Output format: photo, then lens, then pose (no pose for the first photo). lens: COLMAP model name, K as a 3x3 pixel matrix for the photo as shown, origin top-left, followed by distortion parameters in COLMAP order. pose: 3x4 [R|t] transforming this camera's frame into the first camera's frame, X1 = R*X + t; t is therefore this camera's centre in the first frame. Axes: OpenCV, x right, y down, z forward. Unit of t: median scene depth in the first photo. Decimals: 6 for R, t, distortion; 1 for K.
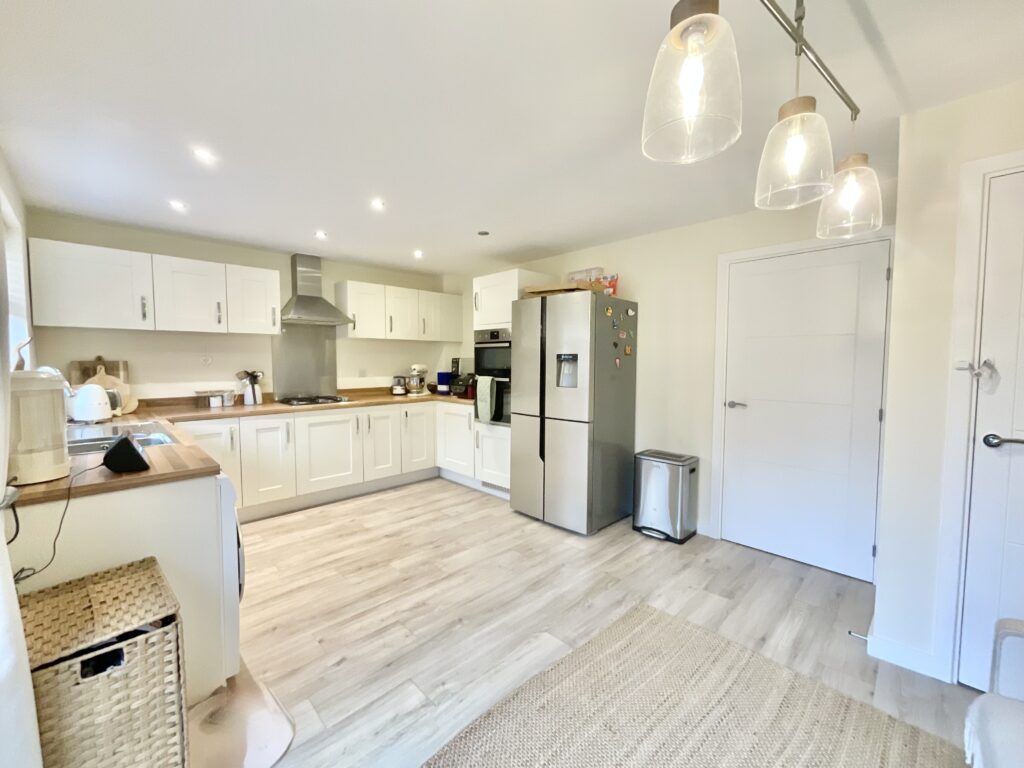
lens RADIAL K [[418.0, 0, 512.0], [0, 418.0, 384.0], [0, 0, 1]] dist [-0.002460, 0.000213]
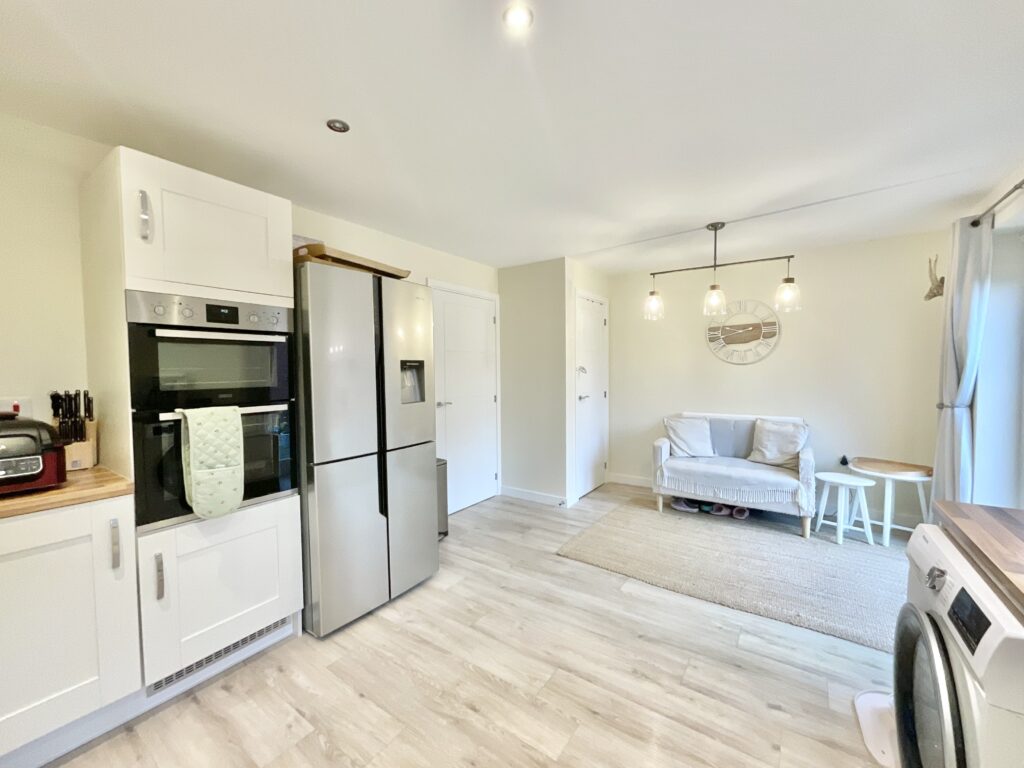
lens RADIAL K [[417.1, 0, 510.4], [0, 417.1, 383.6], [0, 0, 1]] dist [-0.000386, 0.000650]
pose [[-0.178510, -0.036087, 0.983276, -0.612934], [0.067454, 0.996527, 0.048819, -0.049218], [-0.981623, 0.075041, -0.175456, 0.878995]]
